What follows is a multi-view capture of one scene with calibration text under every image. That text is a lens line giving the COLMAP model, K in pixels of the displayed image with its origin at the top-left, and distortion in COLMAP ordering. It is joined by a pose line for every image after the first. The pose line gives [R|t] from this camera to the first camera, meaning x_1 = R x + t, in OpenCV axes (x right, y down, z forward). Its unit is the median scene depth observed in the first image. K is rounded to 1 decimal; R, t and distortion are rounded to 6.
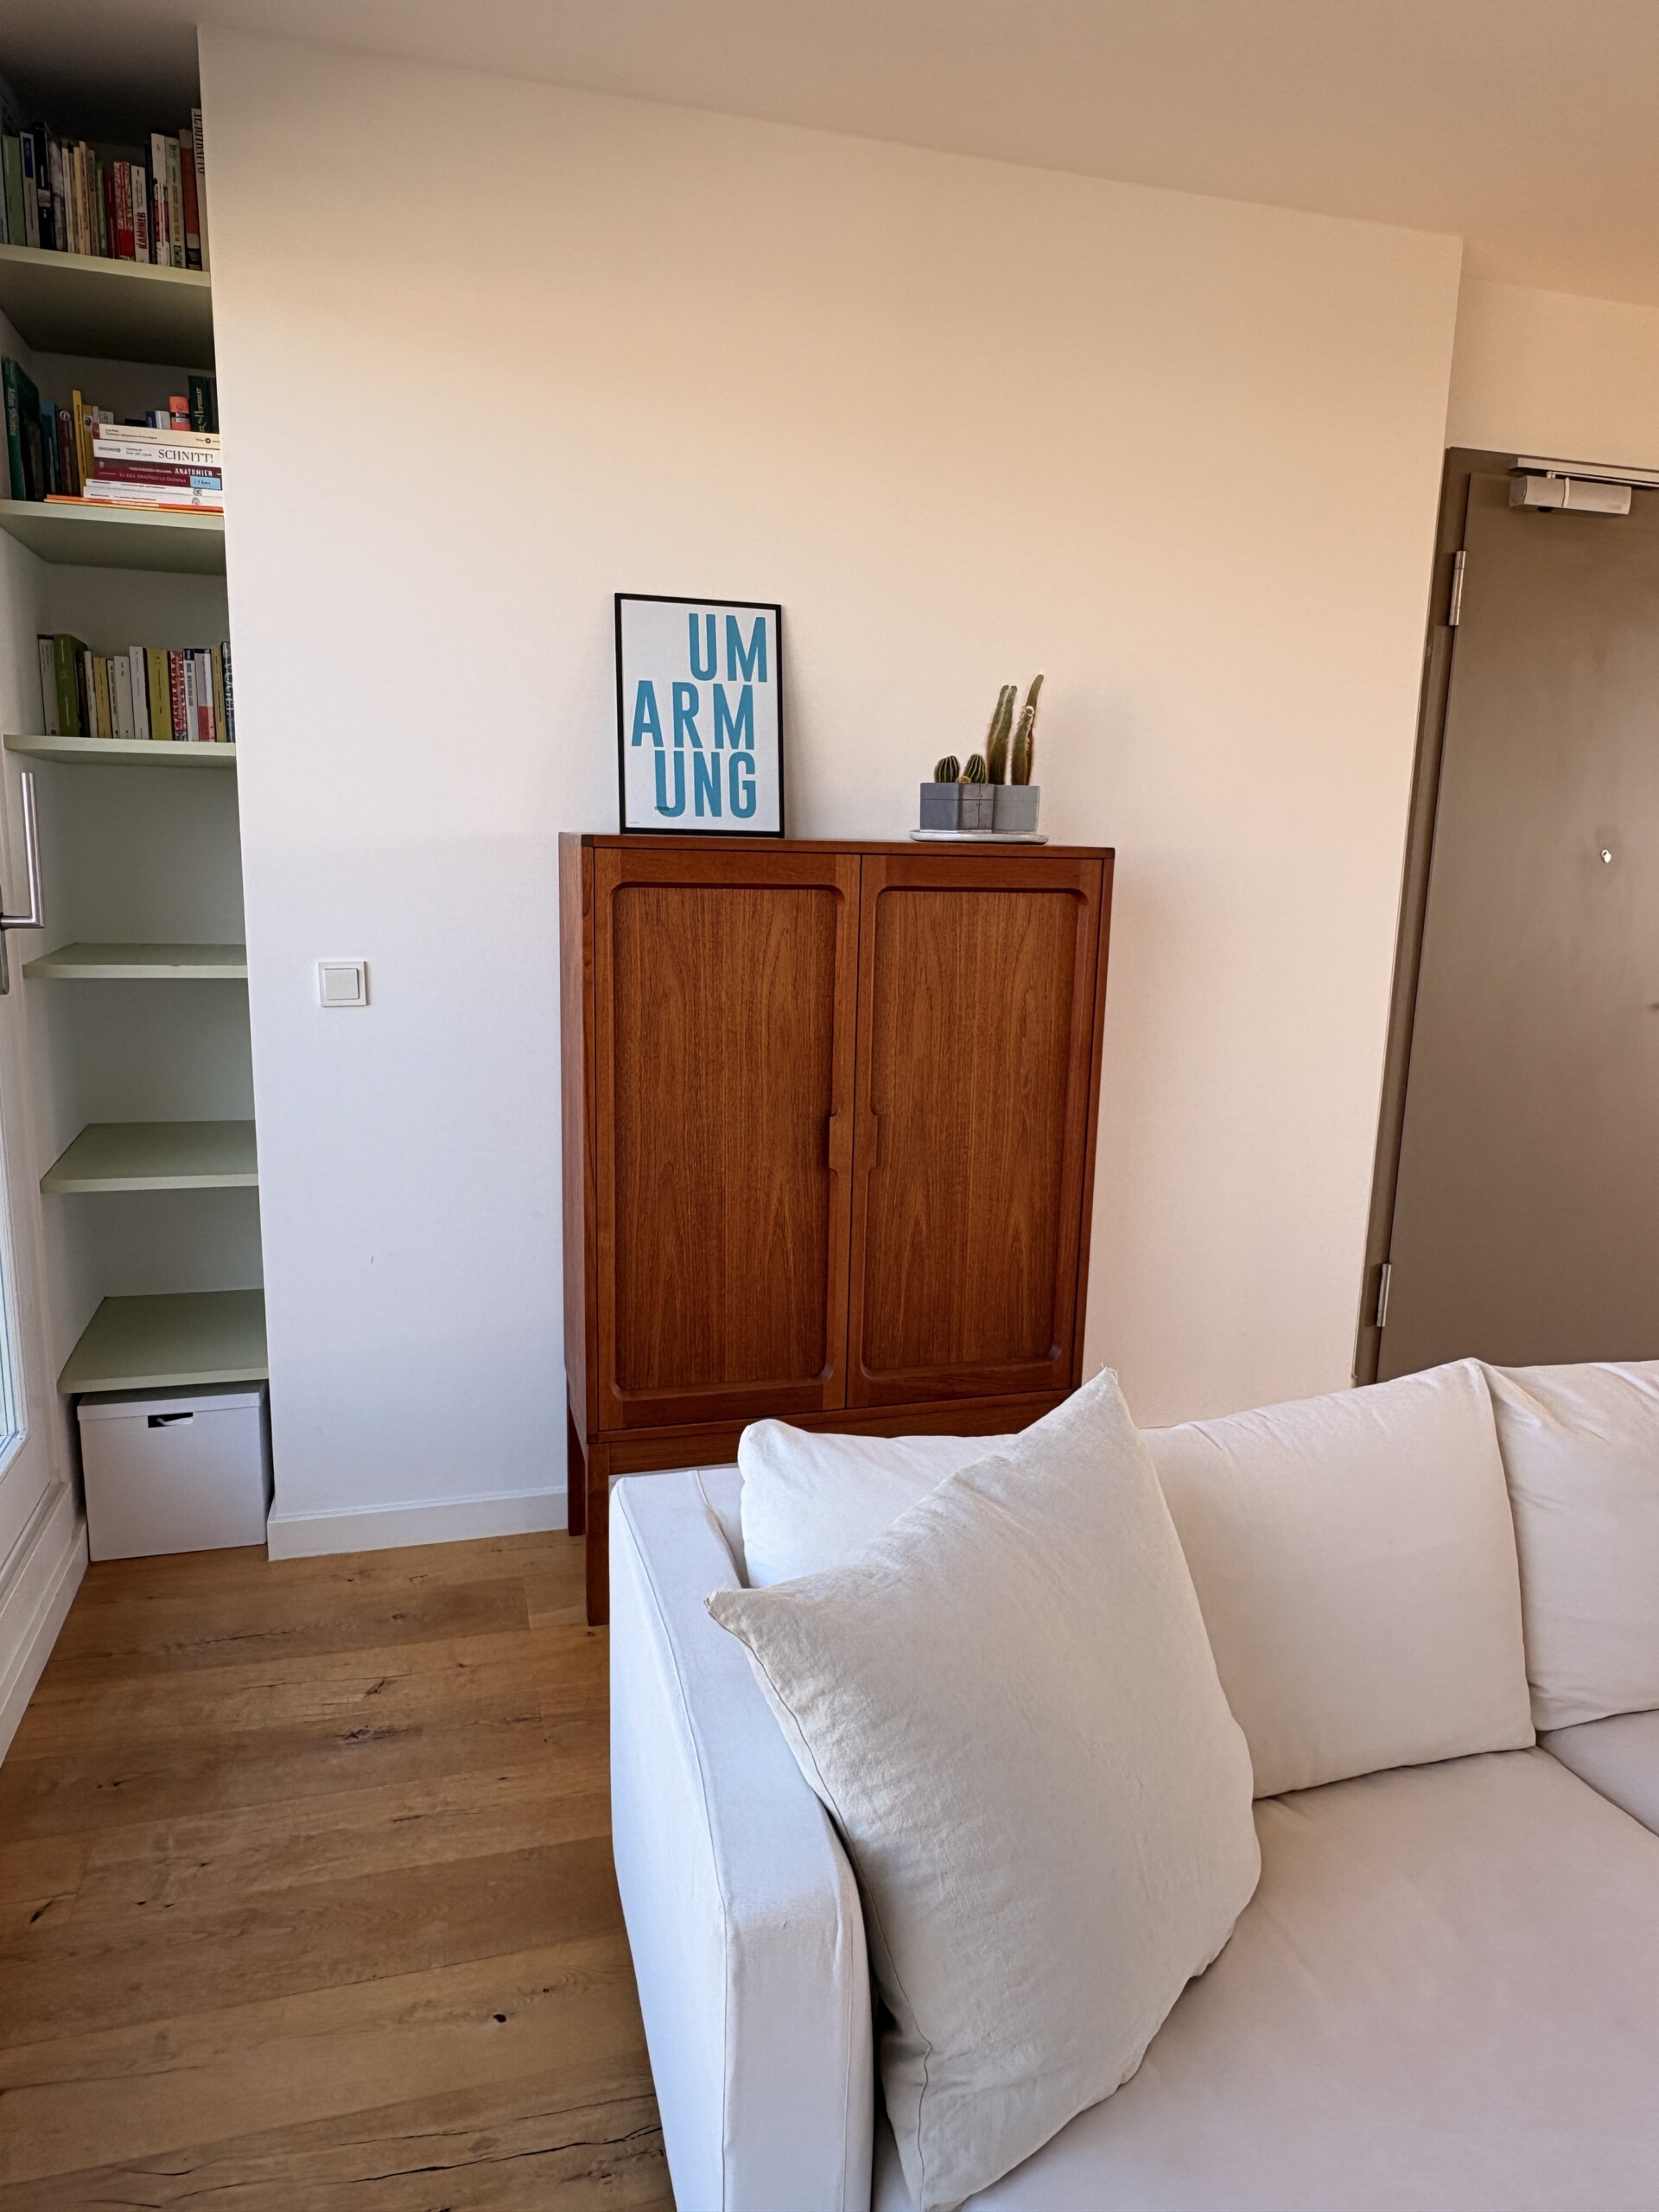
lens RADIAL K [[1482.8, 0, 829.5], [0, 1482.8, 1106.0], [0, 0, 1]] dist [0.001946, 0.001852]
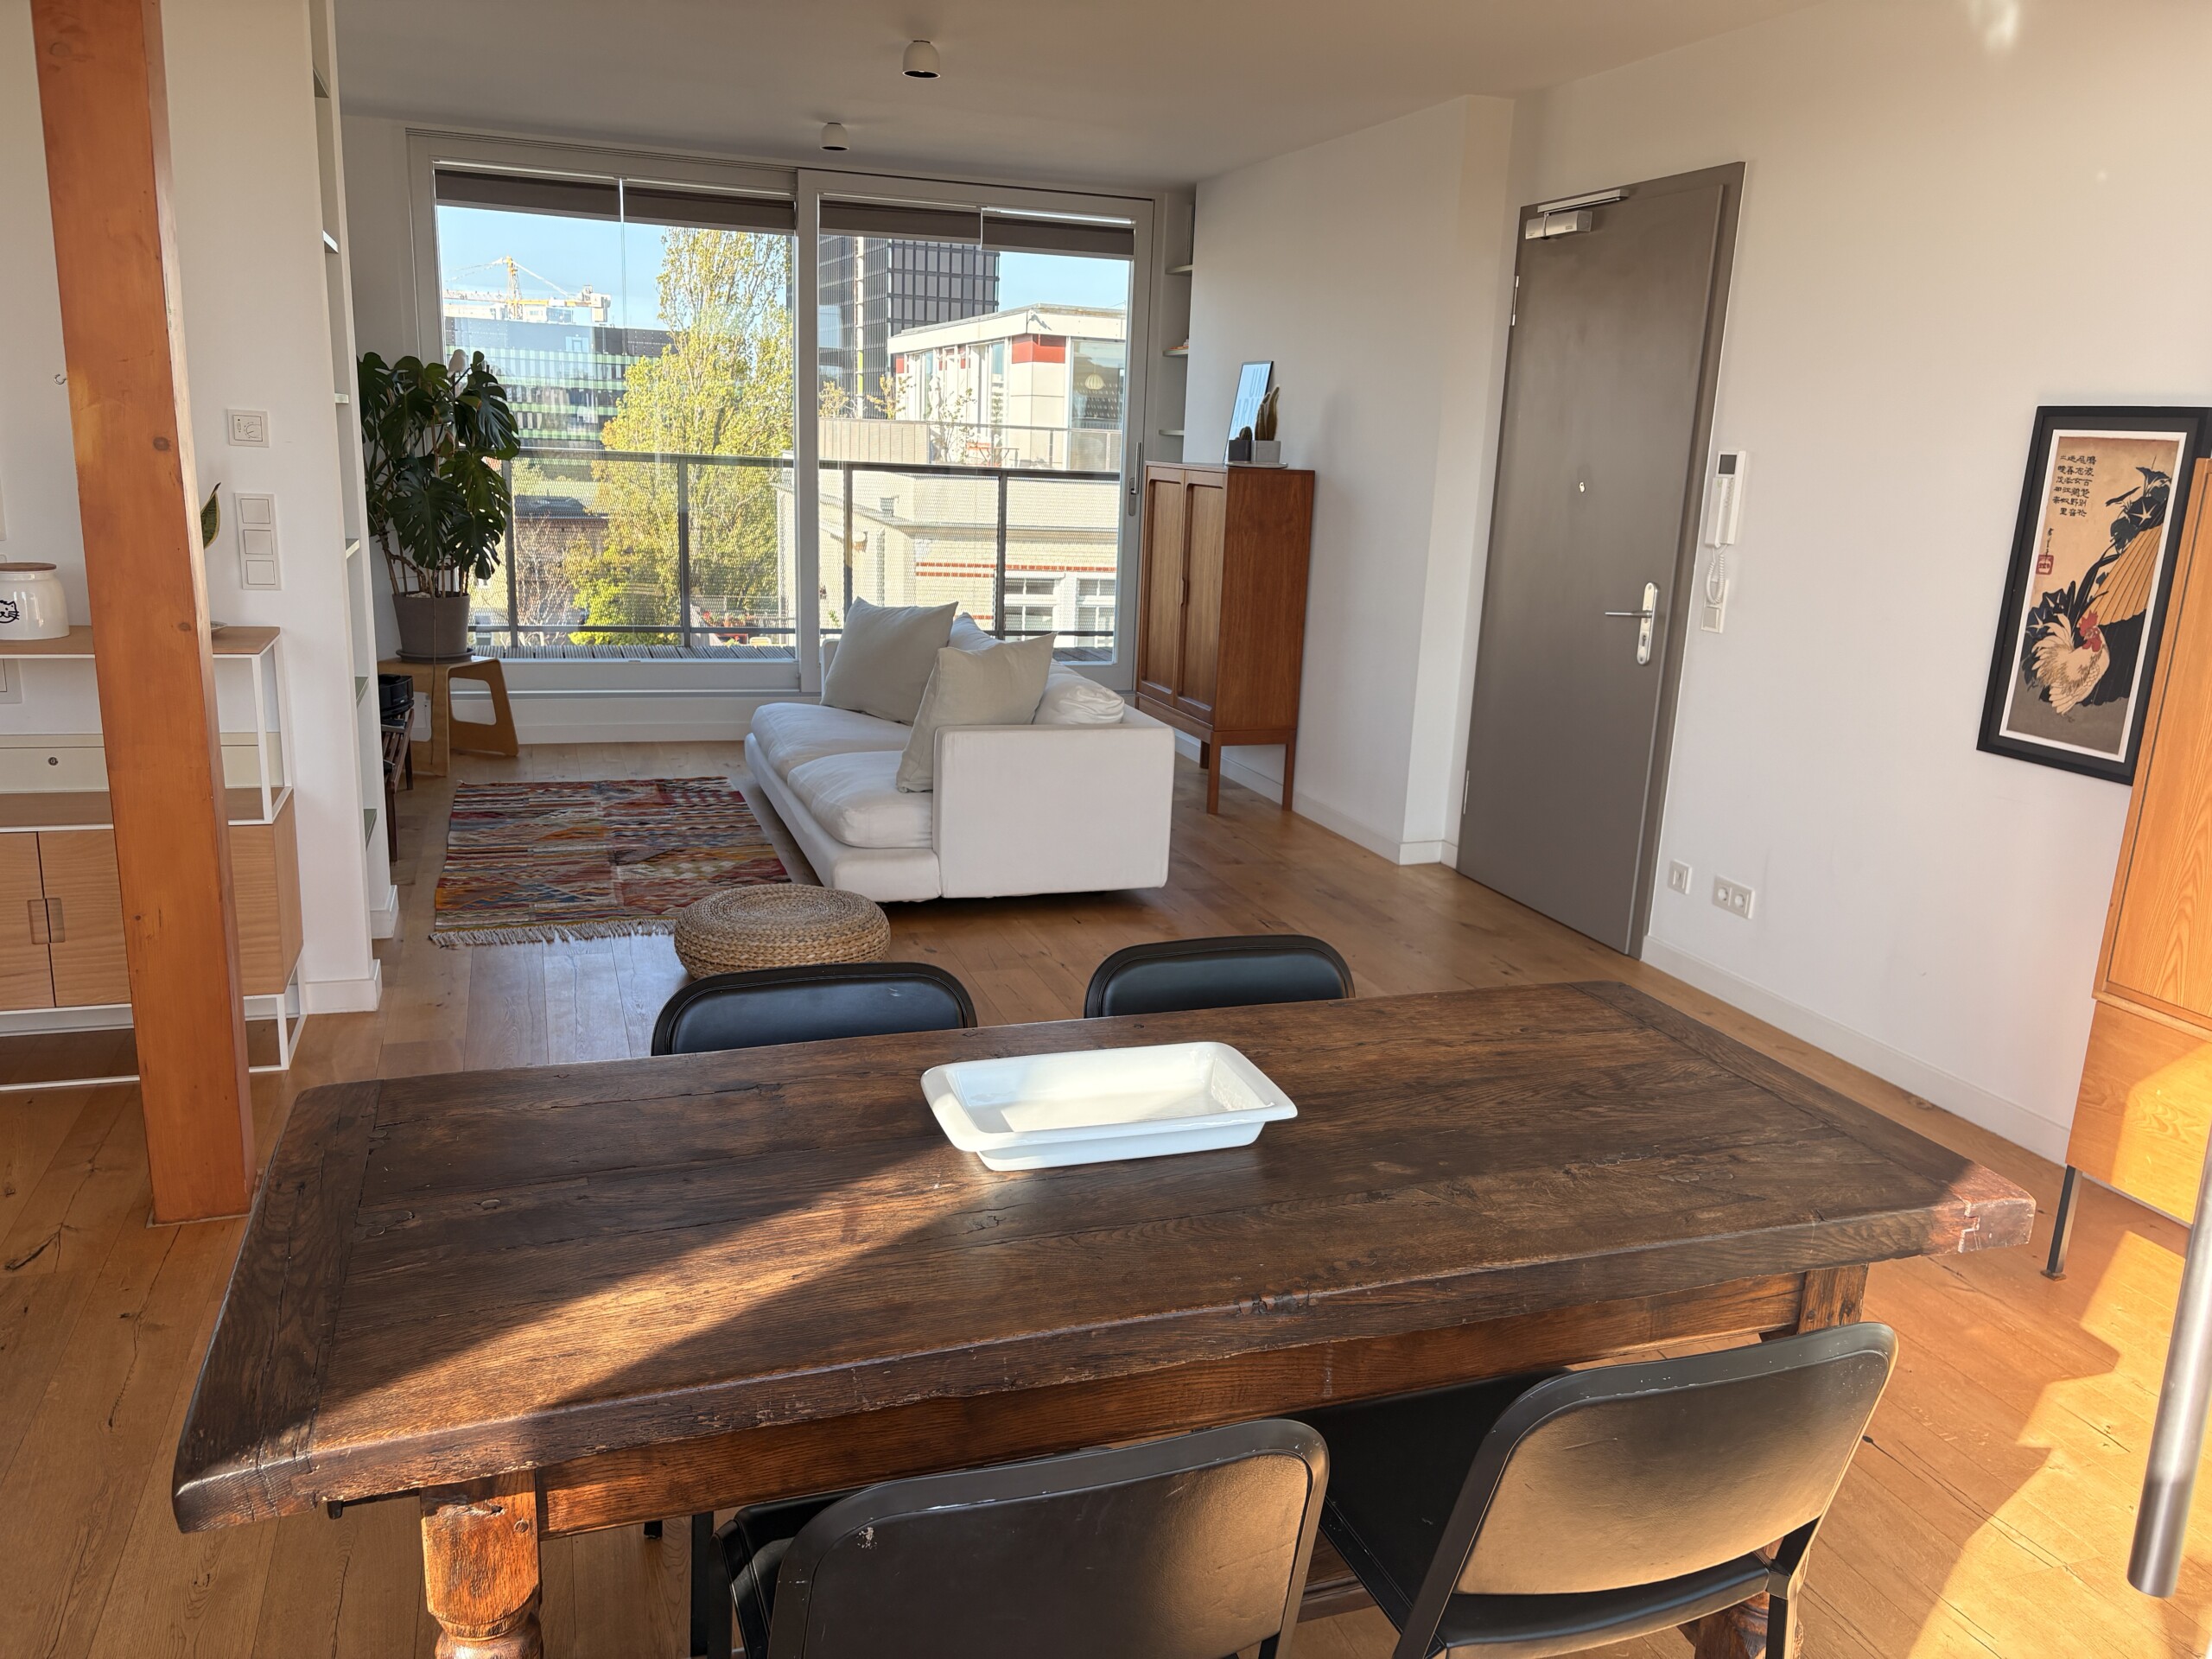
lens RADIAL K [[1665.3, 0, 1106.0], [0, 1665.3, 829.5], [0, 0, 1]] dist [0.058744, -0.077033]
pose [[0.045262, 0.206999, -0.977293, 2.568994], [-0.218832, 0.956590, 0.192479, -0.090526], [0.974712, 0.205152, 0.088595, 0.670200]]
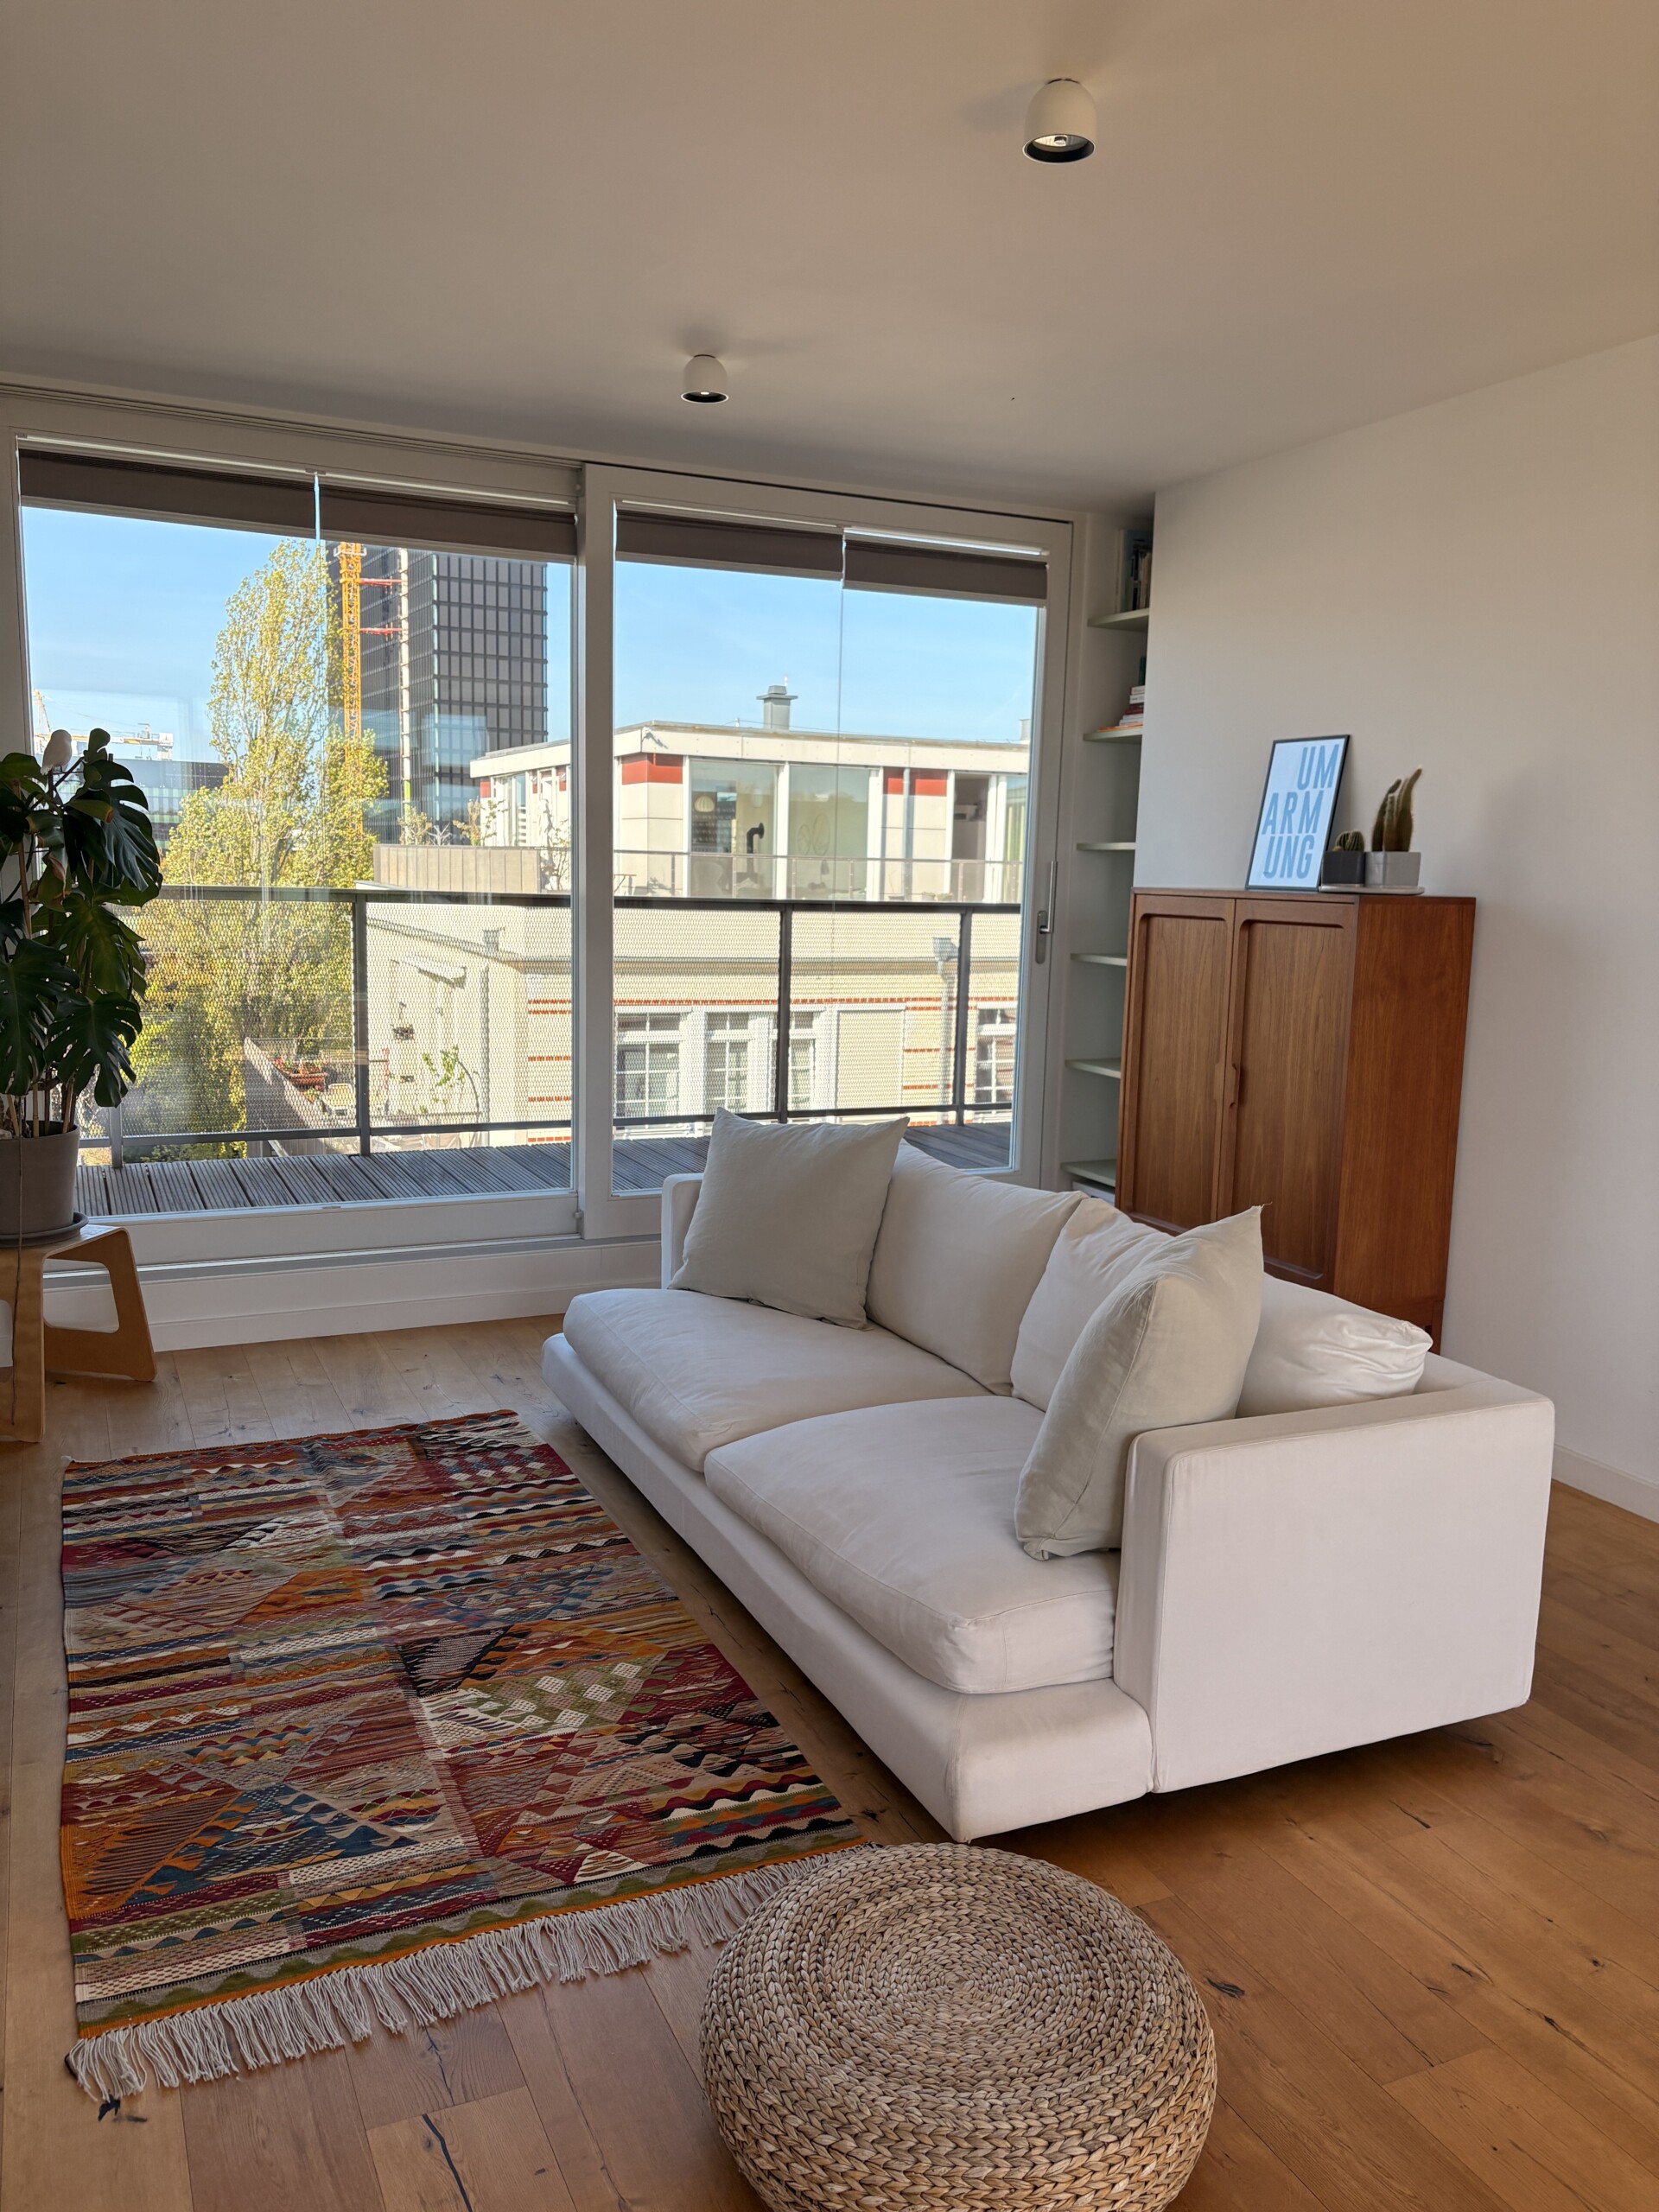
lens RADIAL K [[1665.3, 0, 829.6], [0, 1665.3, 1120.8], [0, 0, 1]] dist [0.058744, -0.077033]
pose [[0.145017, 0.129248, -0.980951, 1.592089], [-0.199711, 0.974849, 0.098920, -0.026563], [0.969064, 0.181561, 0.167182, 0.297843]]
